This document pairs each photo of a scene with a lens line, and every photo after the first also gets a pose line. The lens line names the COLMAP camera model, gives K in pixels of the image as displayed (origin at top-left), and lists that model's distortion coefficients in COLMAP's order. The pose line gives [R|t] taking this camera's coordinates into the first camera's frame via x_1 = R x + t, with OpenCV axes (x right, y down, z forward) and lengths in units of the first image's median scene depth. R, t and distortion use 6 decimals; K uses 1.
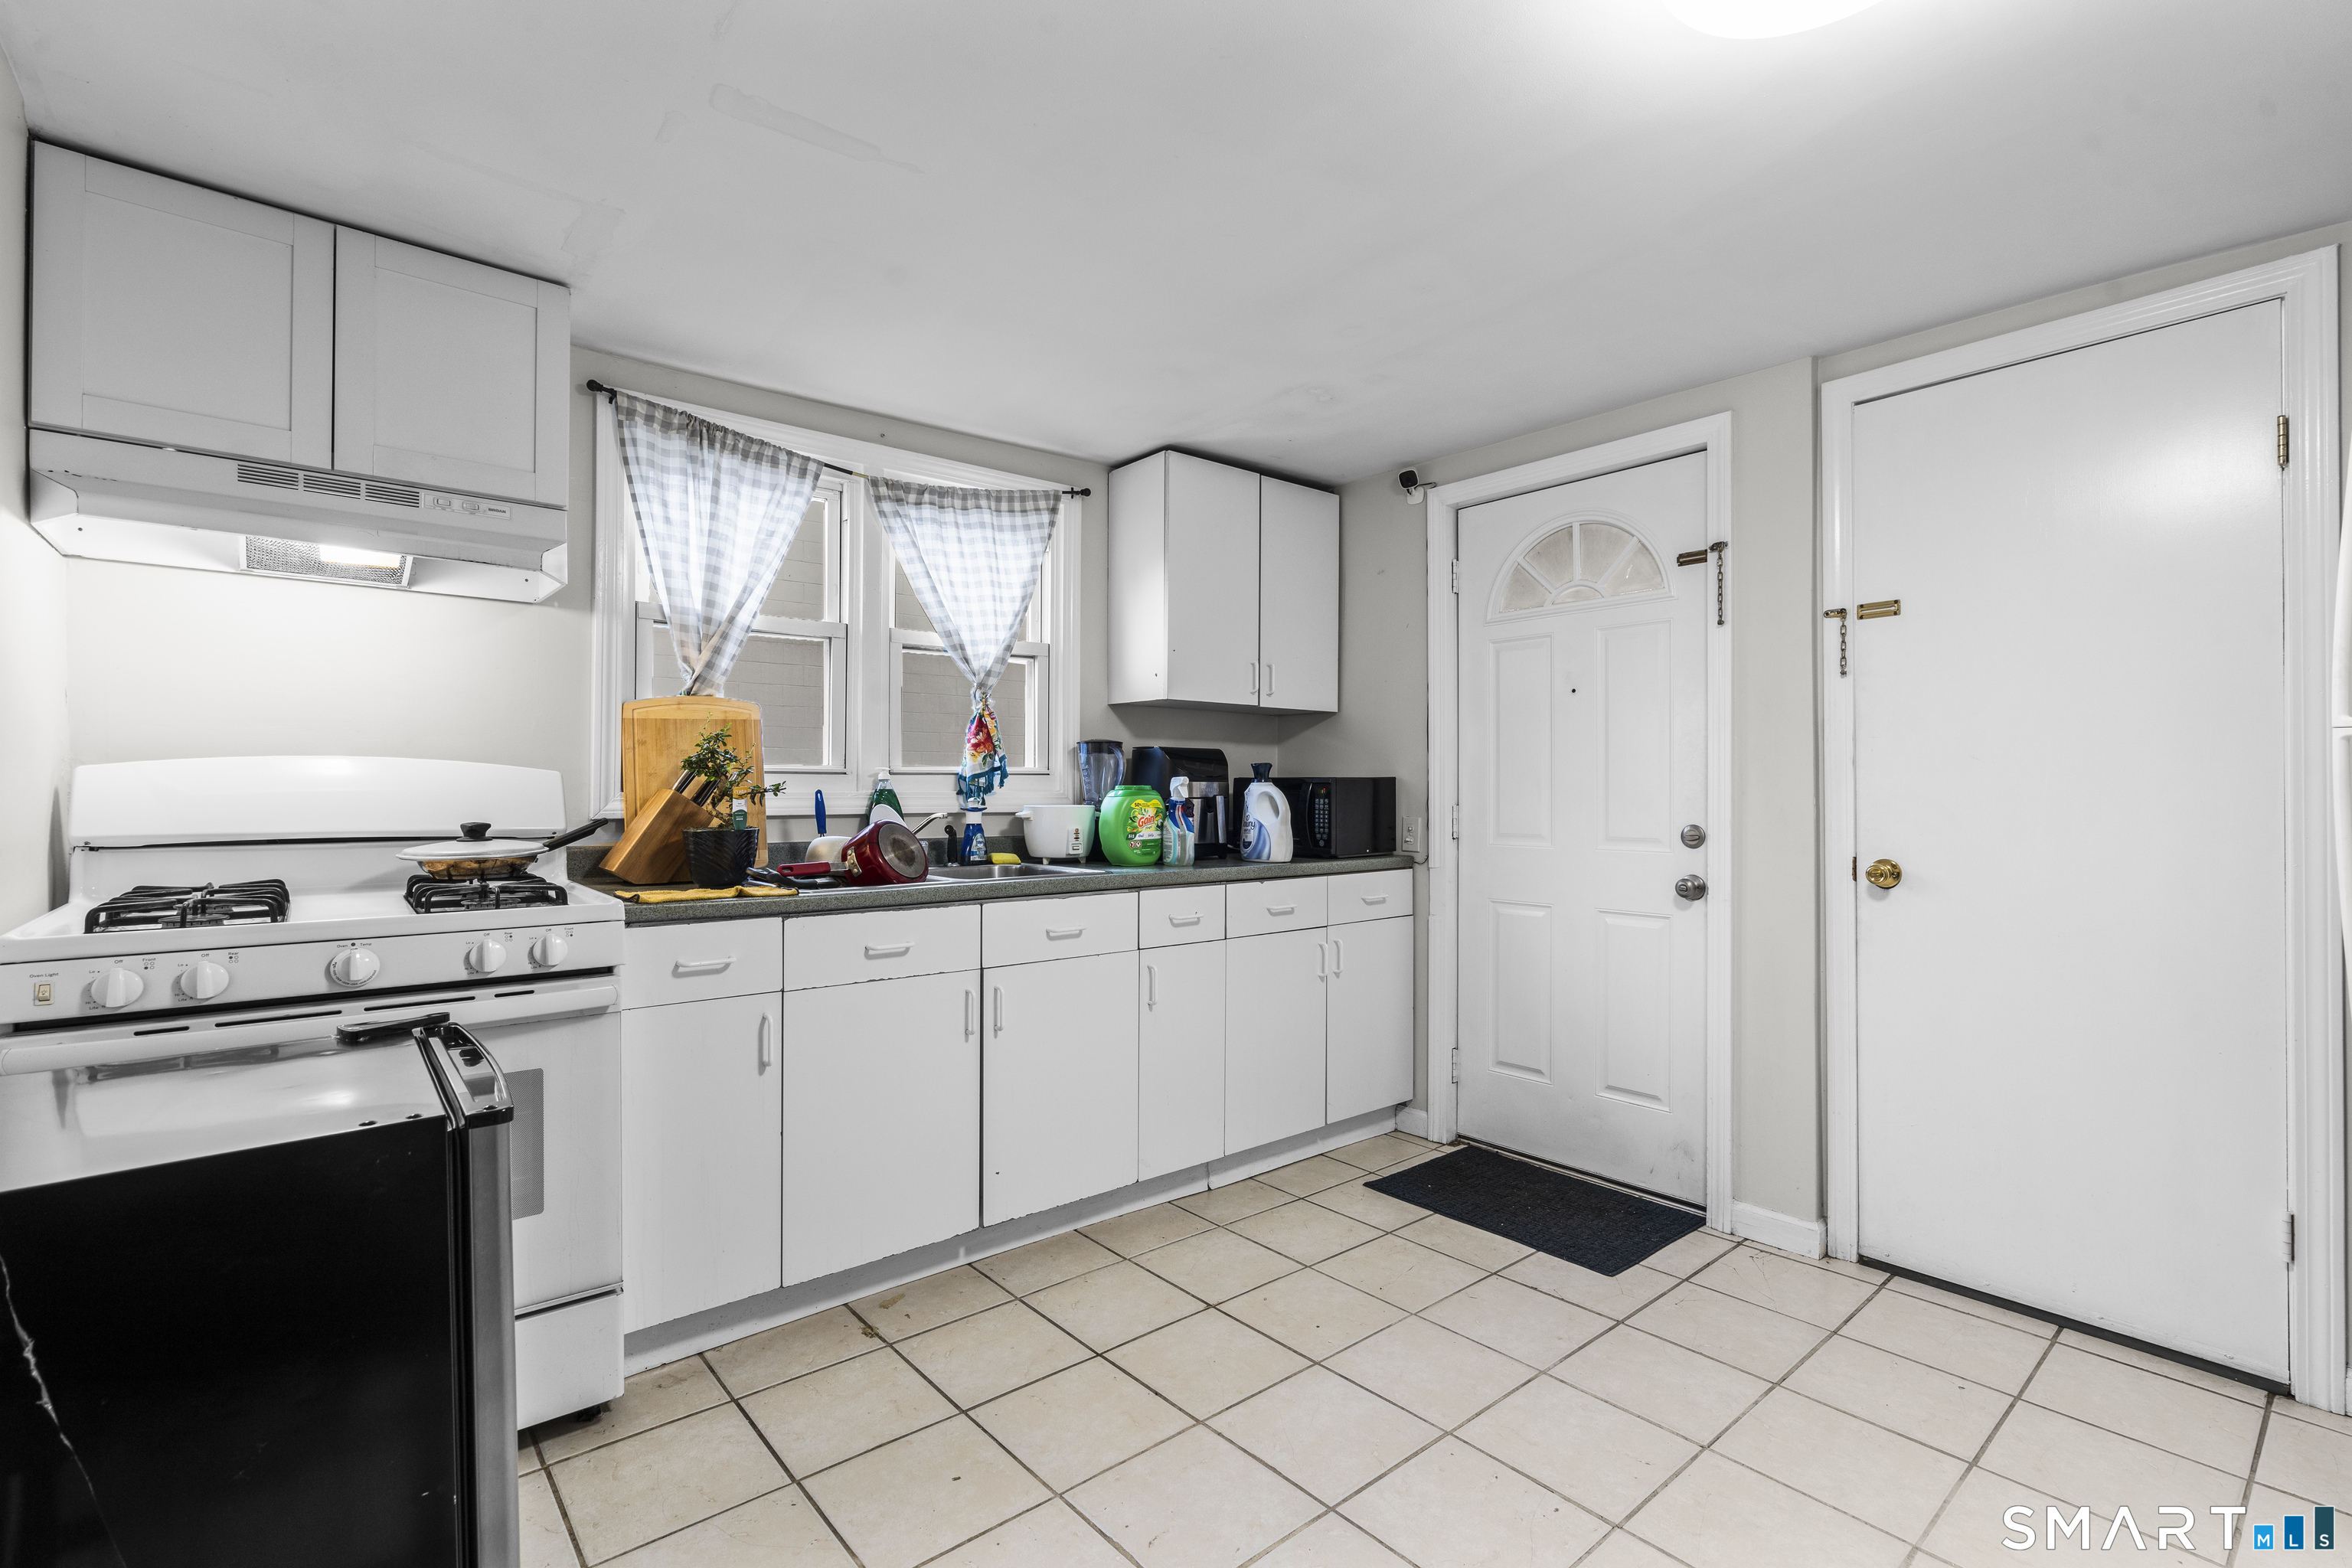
lens RADIAL K [[1054.2, 0, 1183.0], [0, 1054.2, 787.6], [0, 0, 1]] dist [-0.008551, 0.004426]
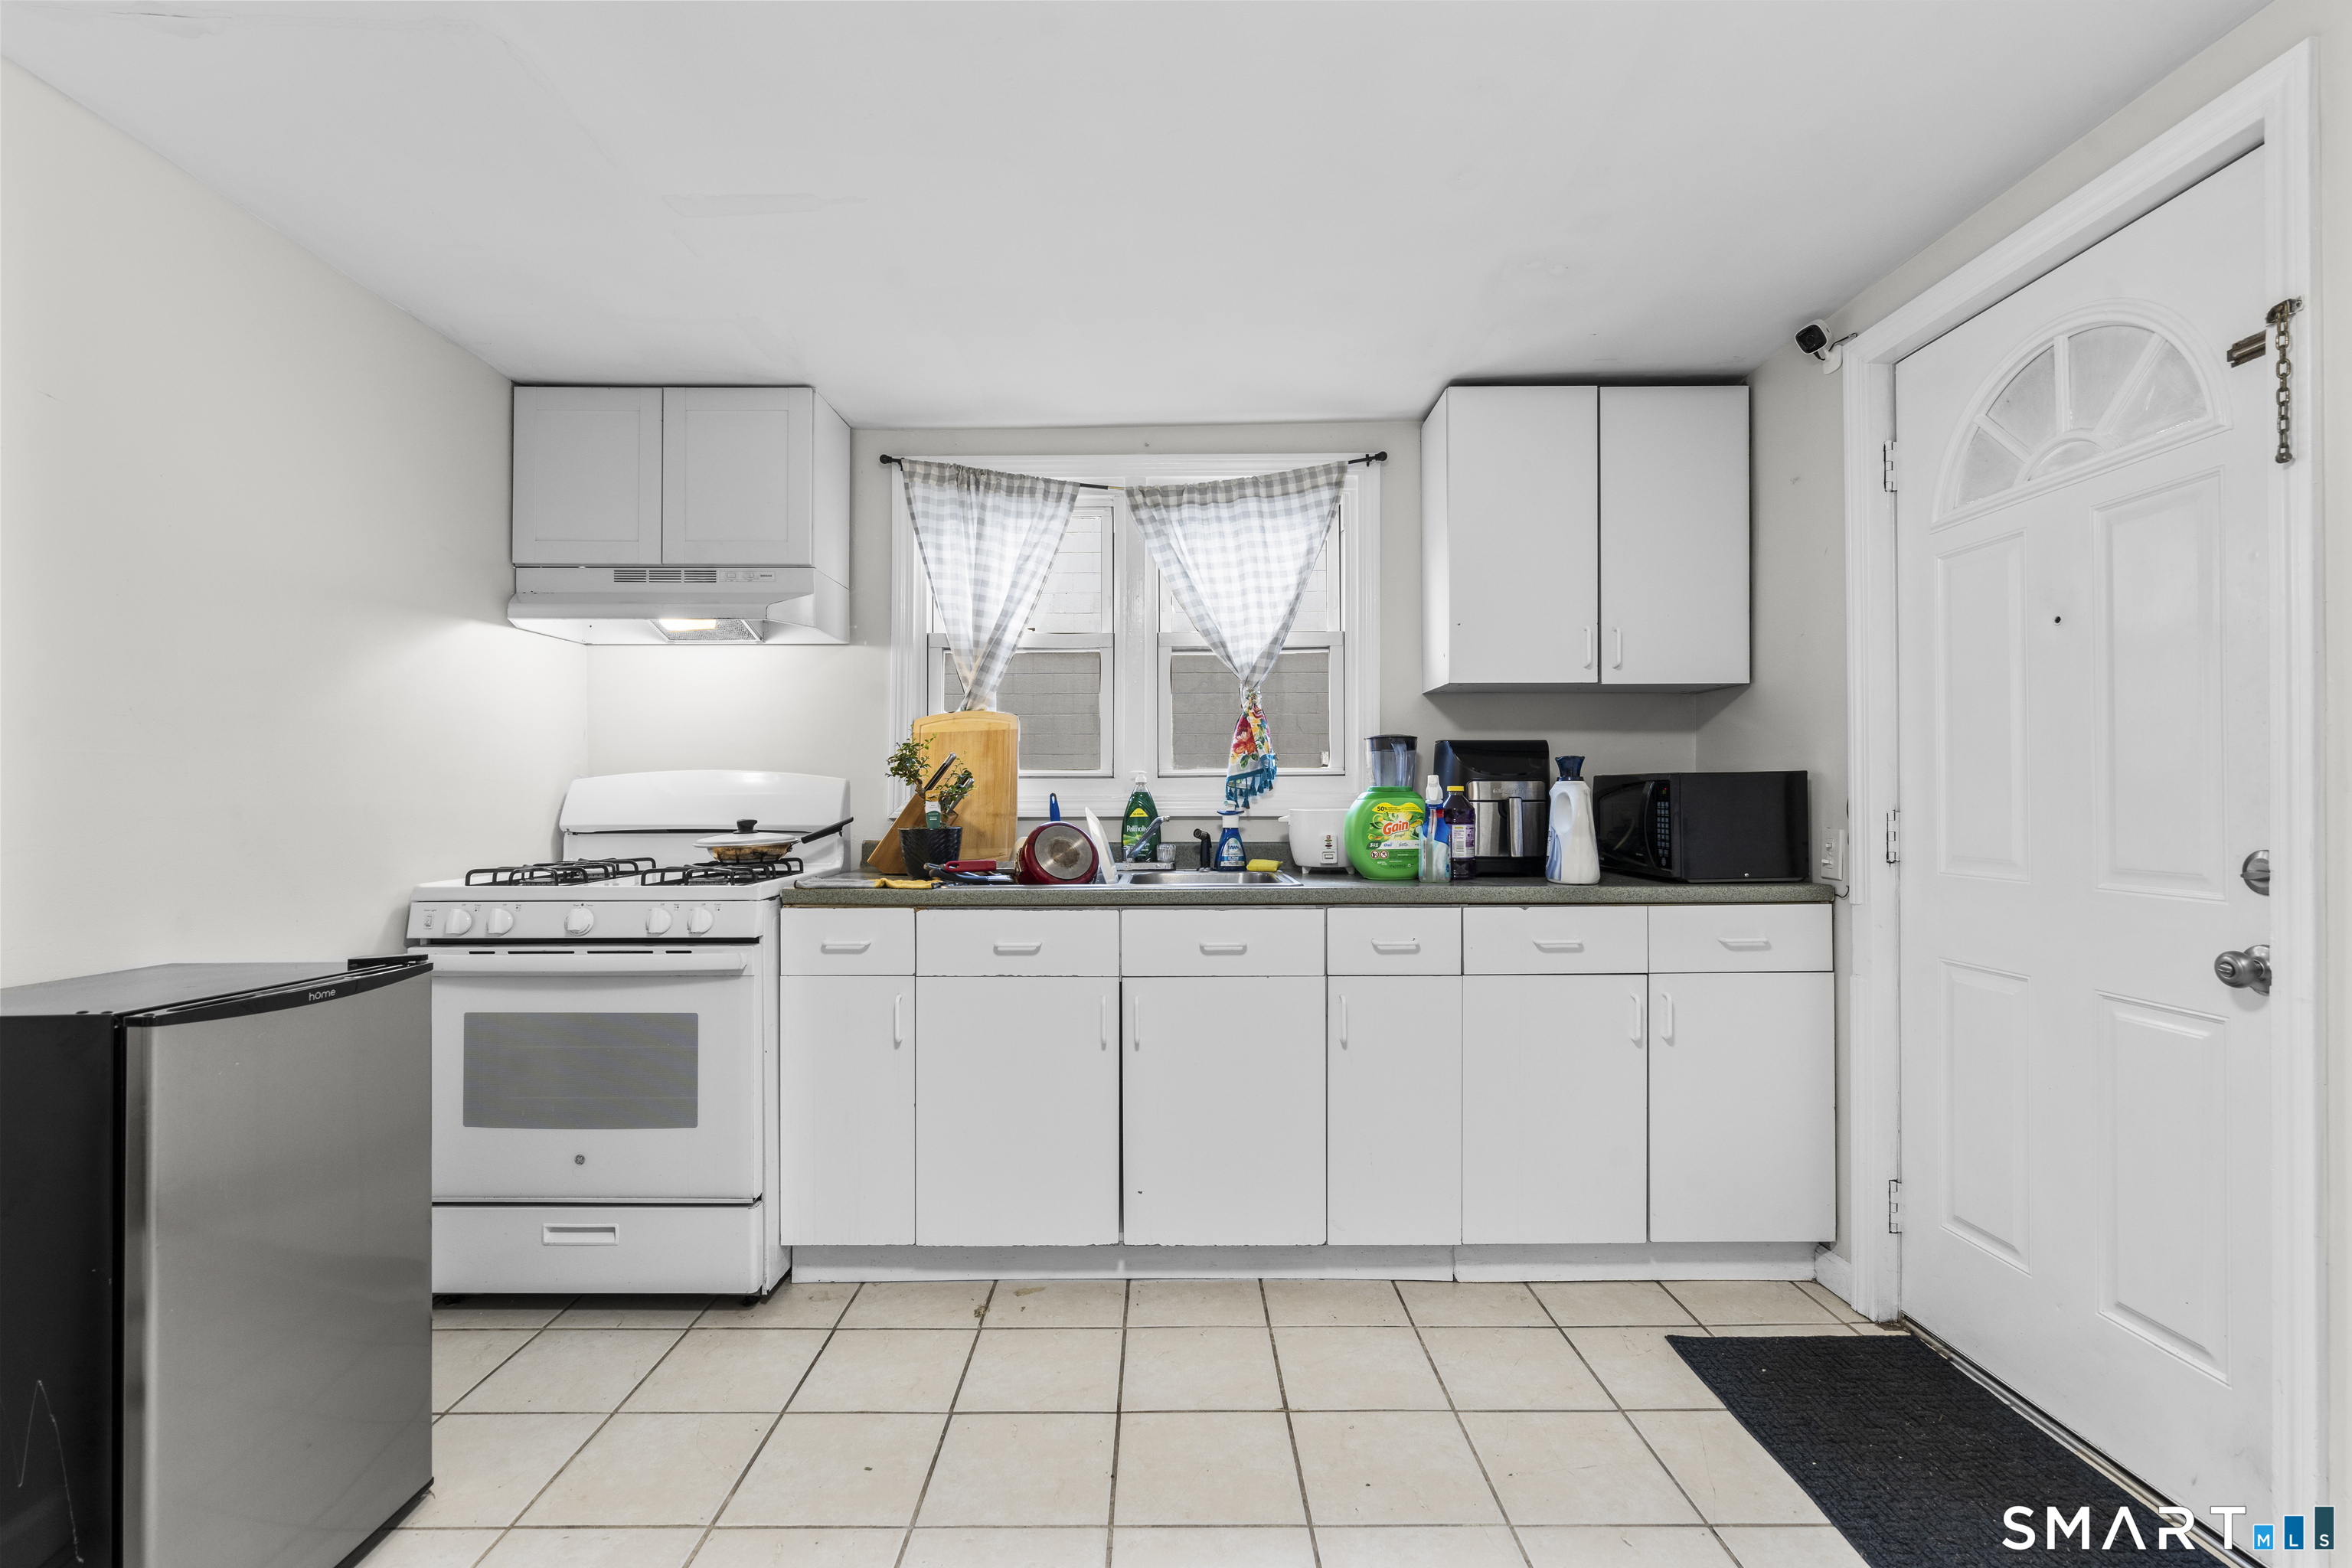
lens RADIAL K [[1054.2, 0, 1174.3], [0, 1054.2, 787.4], [0, 0, 1]] dist [-0.008551, 0.004426]
pose [[0.767186, -0.008484, -0.641369, 0.396788], [0.005509, 0.999963, -0.006638, 0.003971], [0.641401, 0.001559, 0.767204, 0.242730]]
